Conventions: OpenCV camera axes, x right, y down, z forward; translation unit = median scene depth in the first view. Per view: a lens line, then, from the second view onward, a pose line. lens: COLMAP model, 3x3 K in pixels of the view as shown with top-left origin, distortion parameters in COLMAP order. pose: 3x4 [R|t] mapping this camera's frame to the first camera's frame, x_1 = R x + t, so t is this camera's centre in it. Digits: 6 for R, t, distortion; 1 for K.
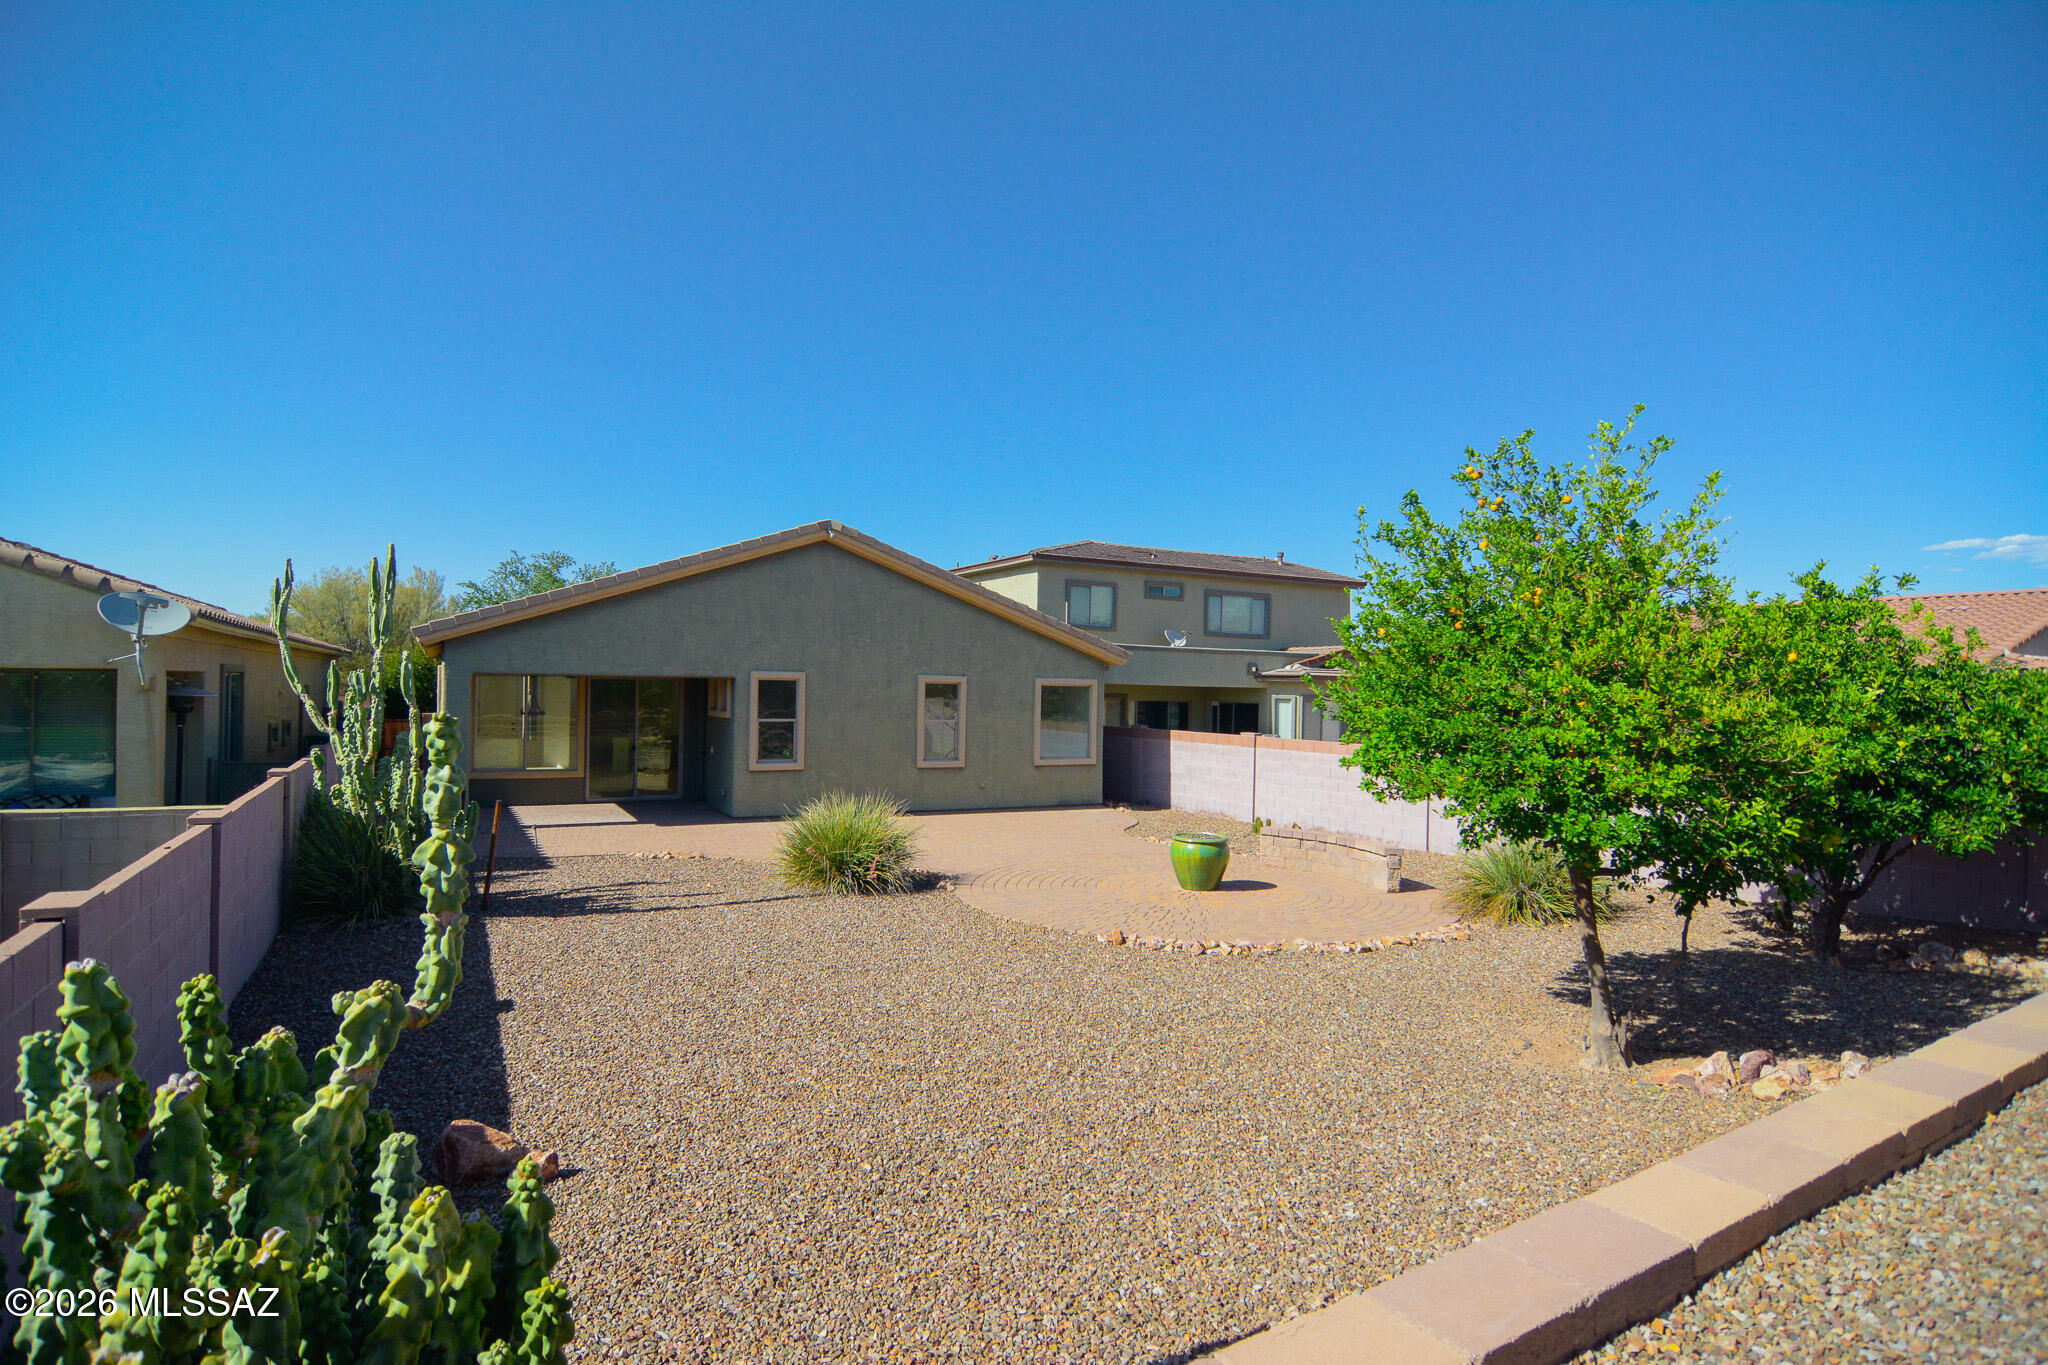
lens RADIAL K [[1121.4, 0, 1026.9], [0, 1121.4, 678.1], [0, 0, 1]] dist [-0.010392, -0.006969]
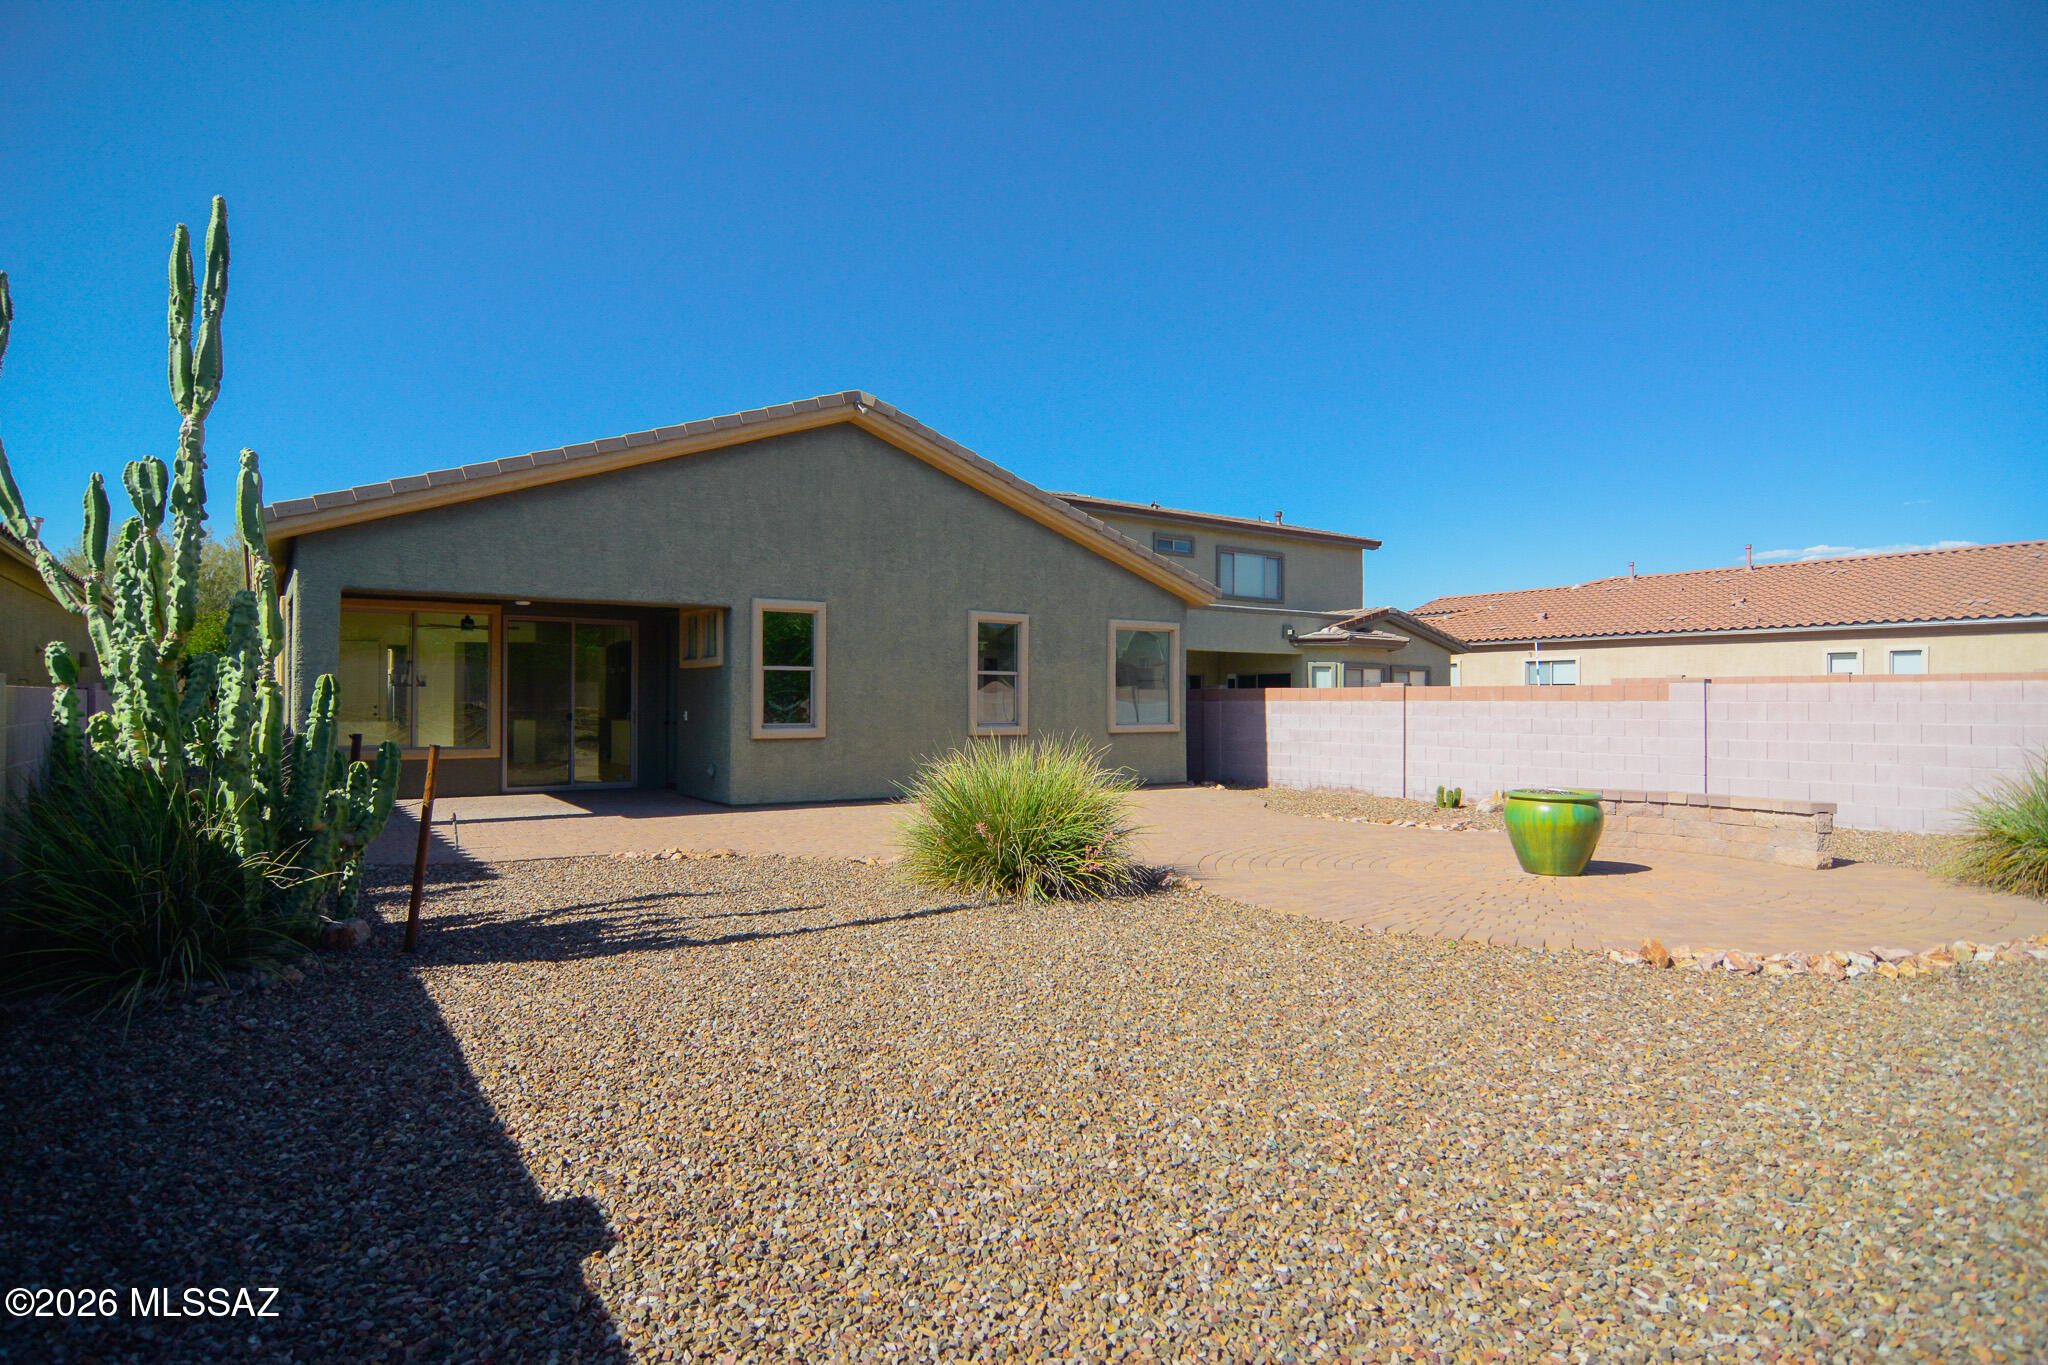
lens RADIAL K [[1121.4, 0, 1018.1], [0, 1121.4, 682.6], [0, 0, 1]] dist [-0.010392, -0.006969]
pose [[0.993236, -0.012989, 0.115382, -0.160474], [0.014091, 0.999863, -0.008741, 0.055126], [-0.115253, 0.010308, 0.993283, 0.274700]]
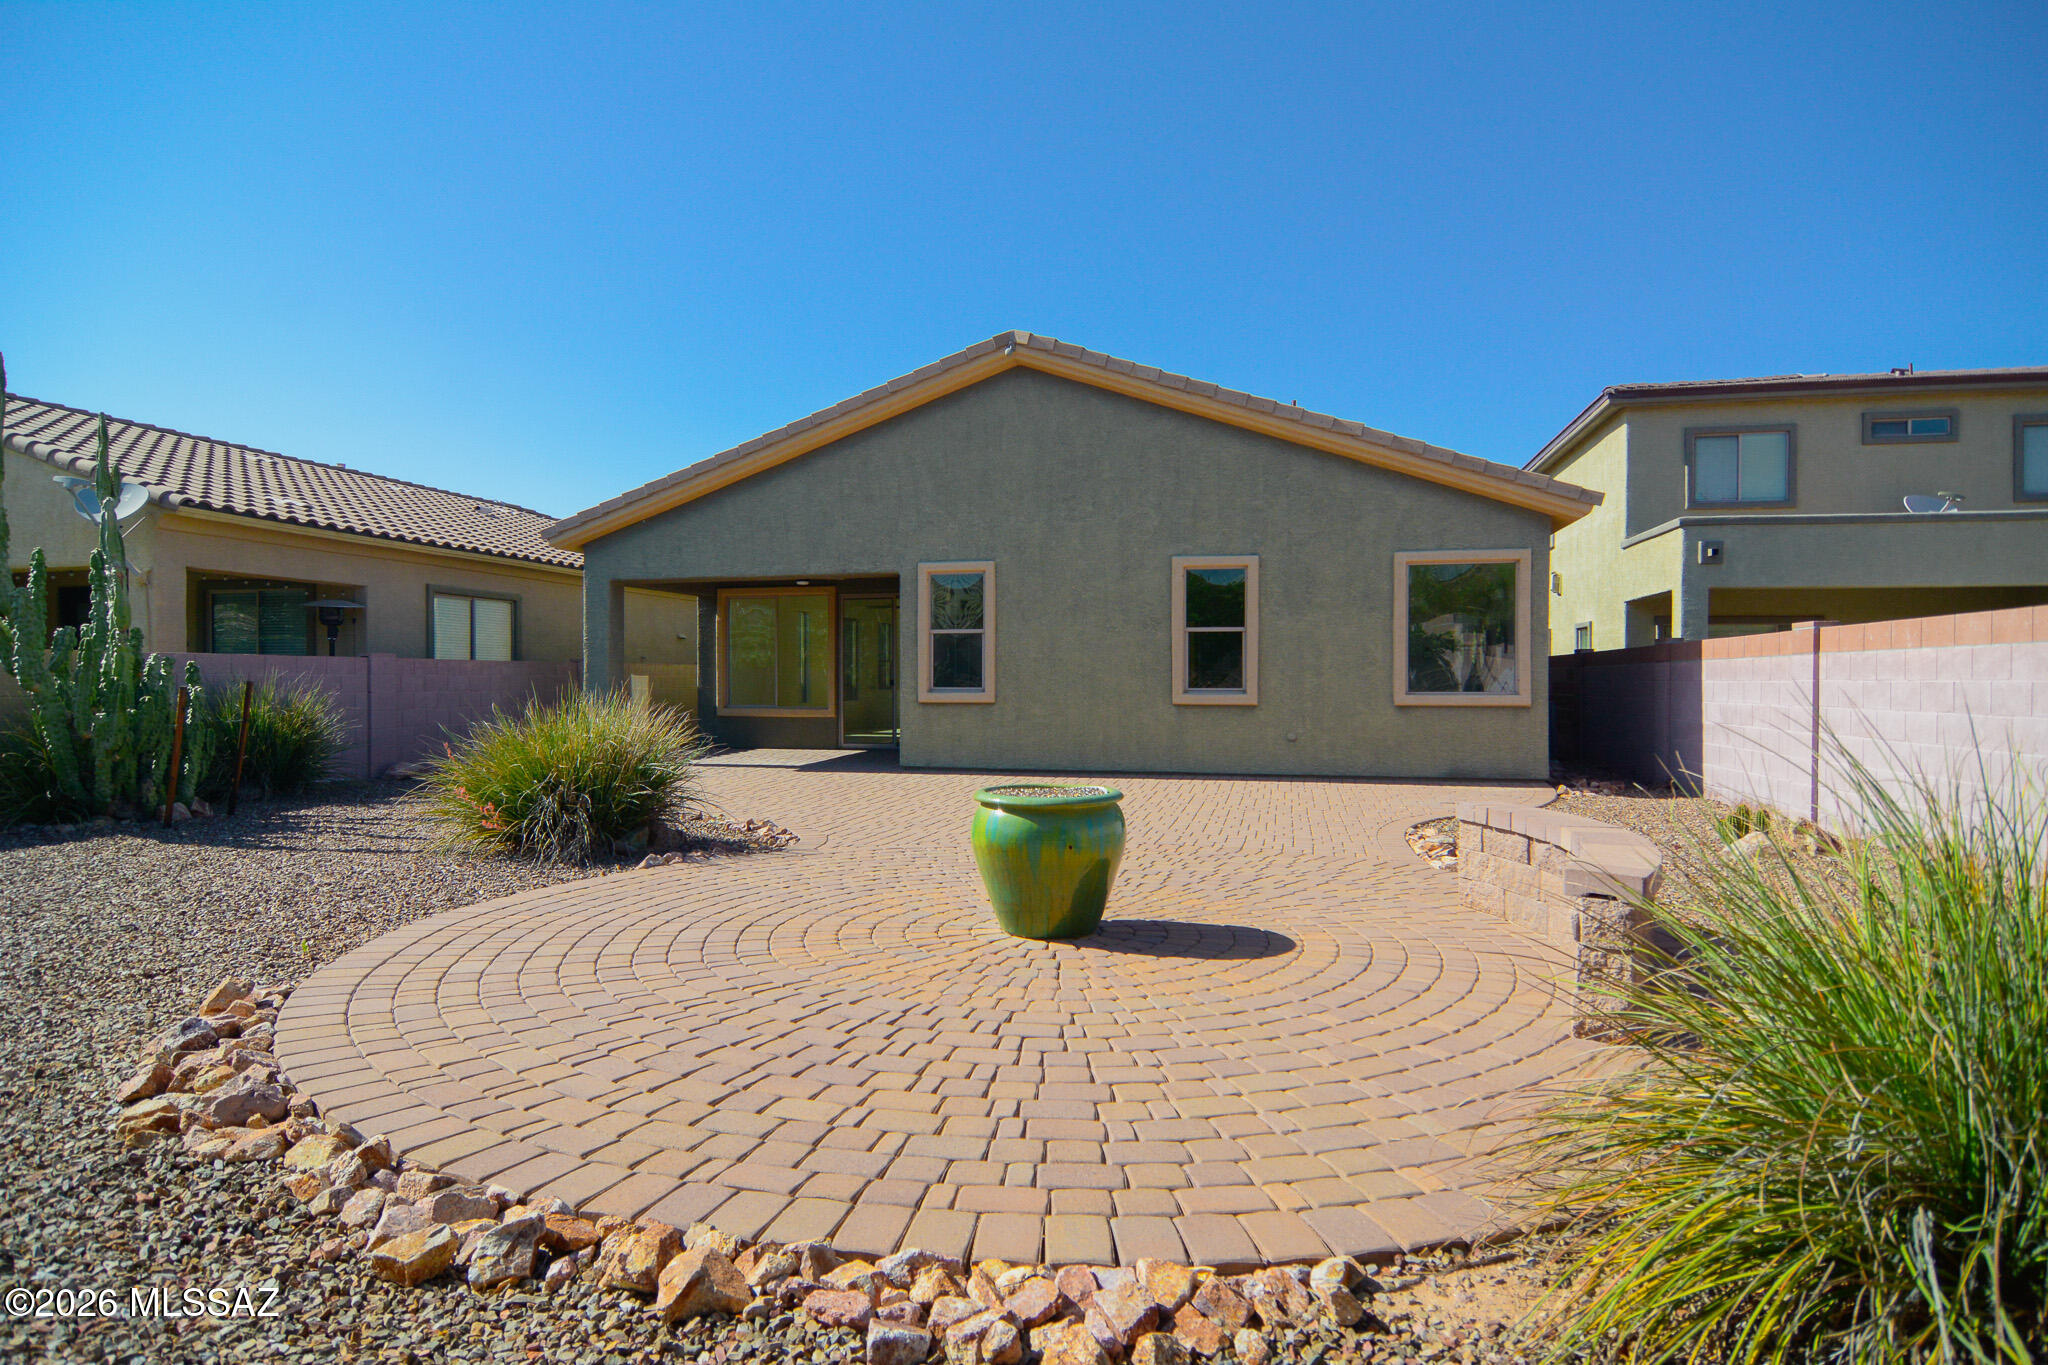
lens RADIAL K [[1121.4, 0, 1007.2], [0, 1121.4, 685.7], [0, 0, 1]] dist [-0.010392, -0.006969]
pose [[0.750314, -0.009584, -0.661012, 0.264167], [0.020080, 0.999764, 0.008297, 0.066347], [0.660776, -0.019498, 0.750330, 0.494389]]
